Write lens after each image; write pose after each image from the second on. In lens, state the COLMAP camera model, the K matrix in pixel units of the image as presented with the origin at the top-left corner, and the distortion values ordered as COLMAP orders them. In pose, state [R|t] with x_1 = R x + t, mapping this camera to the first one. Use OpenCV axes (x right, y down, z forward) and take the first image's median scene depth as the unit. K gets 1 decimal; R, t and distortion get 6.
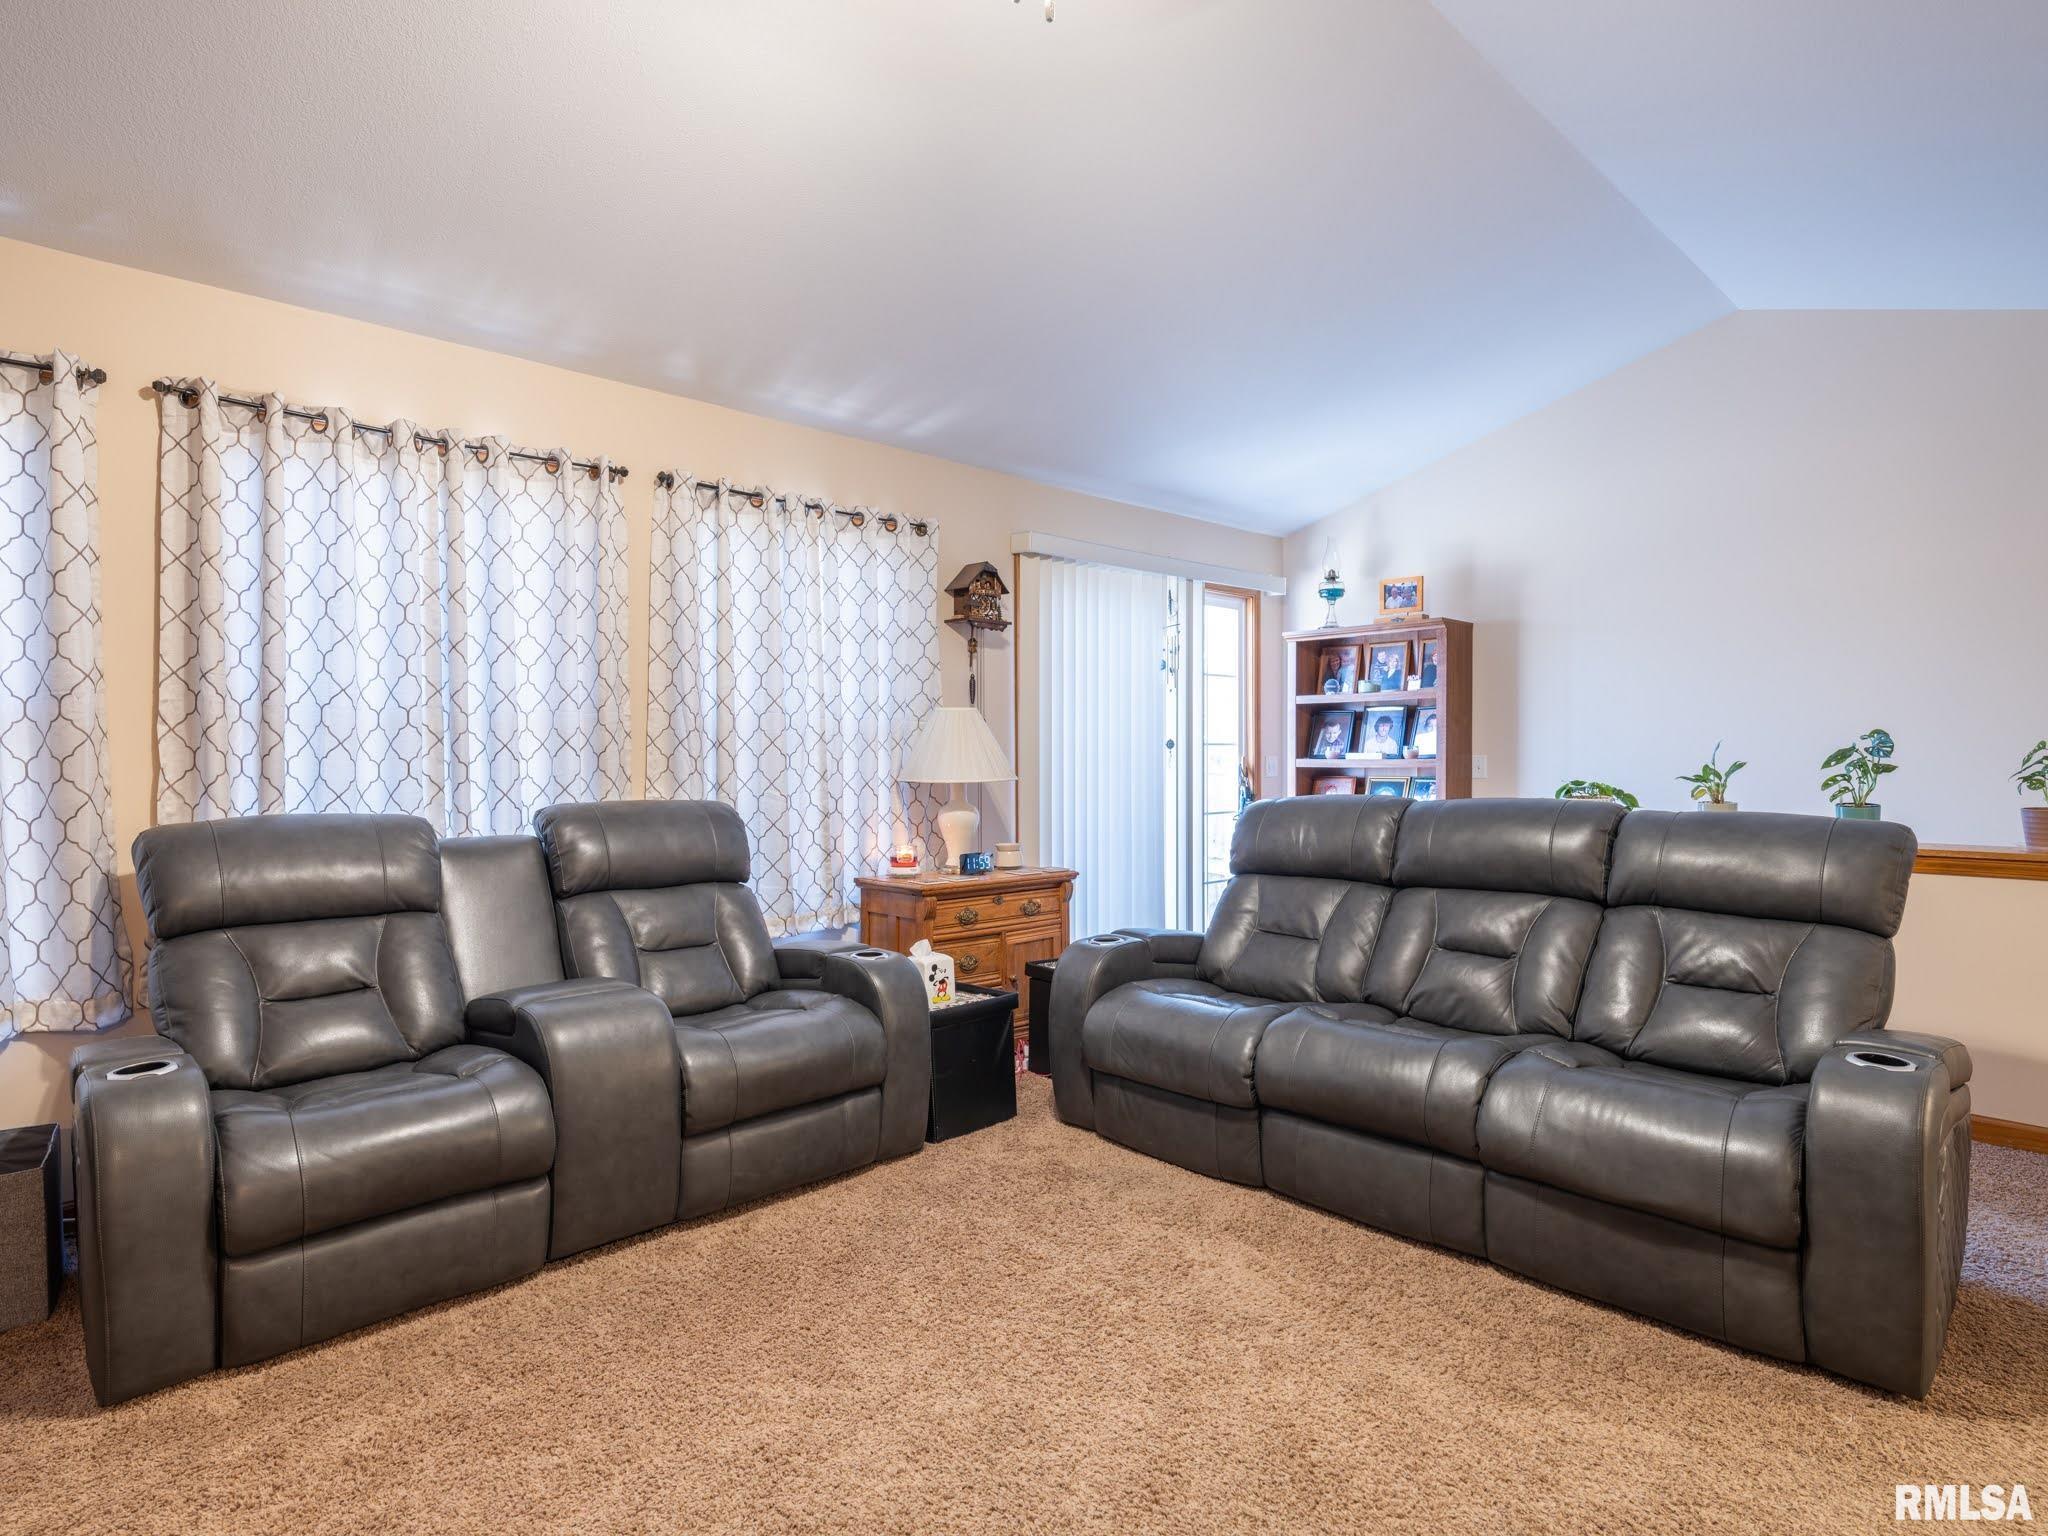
lens RADIAL K [[1114.5, 0, 1013.4], [0, 1114.5, 774.6], [0, 0, 1]] dist [0.002570, -0.003588]
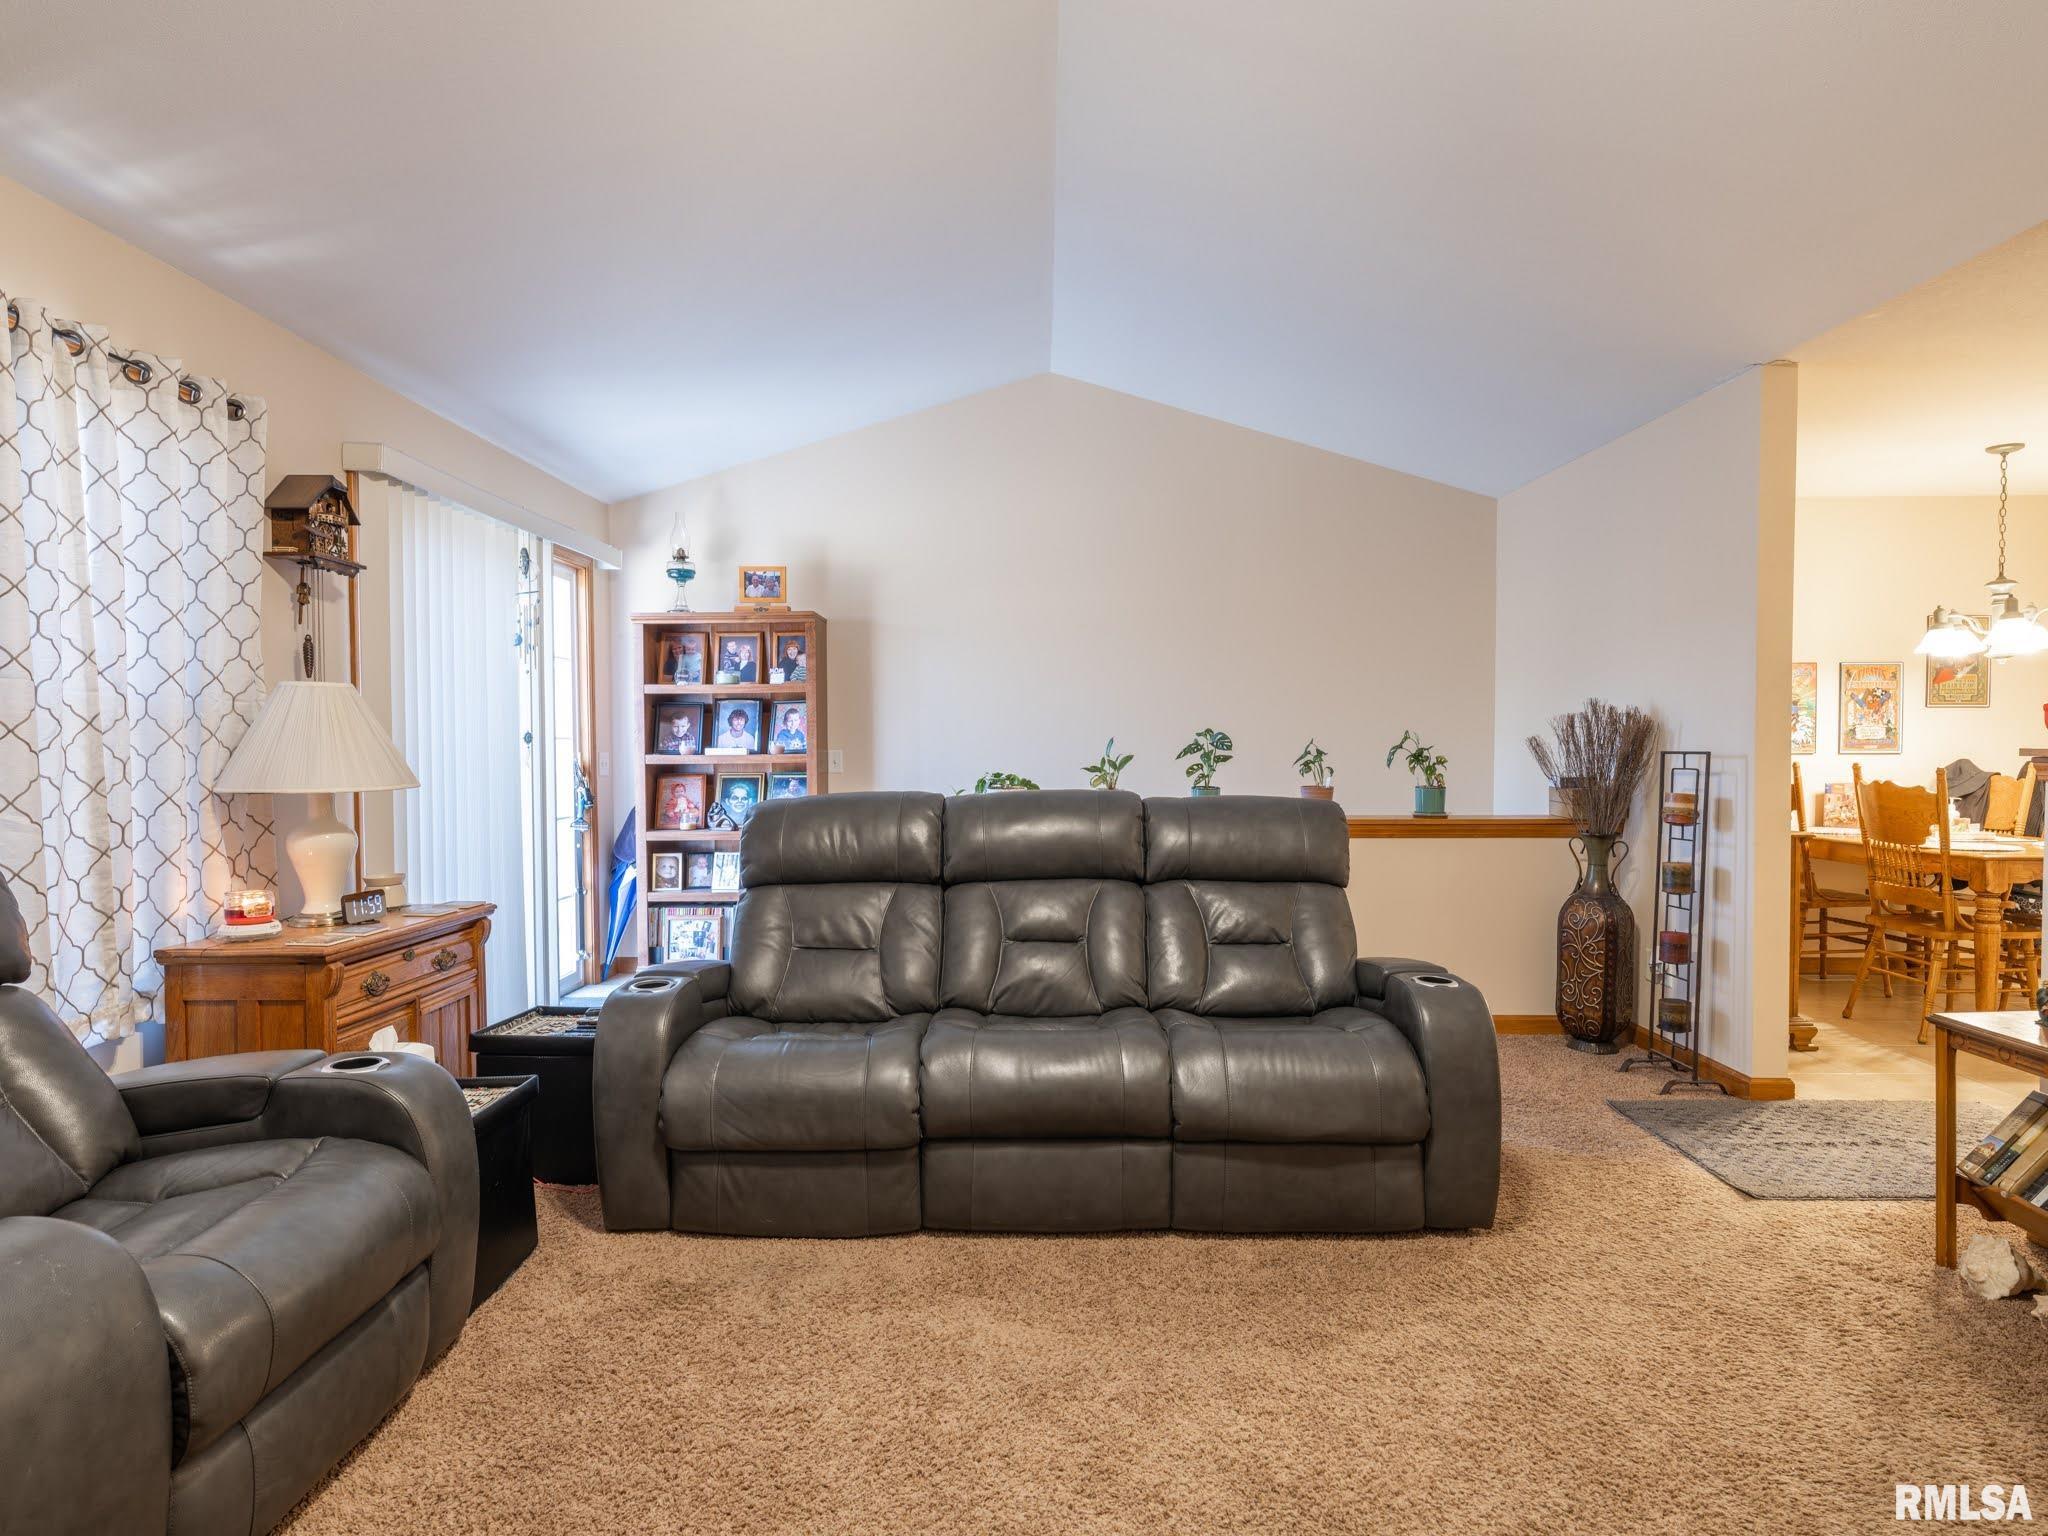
lens RADIAL K [[1121.0, 0, 1026.6], [0, 1121.0, 773.5], [0, 0, 1]] dist [0.005476, -0.002748]
pose [[0.696664, -0.018251, 0.717165, -0.255026], [0.016557, 0.999819, 0.009361, -0.003623], [-0.717206, 0.005352, 0.696841, 0.217316]]
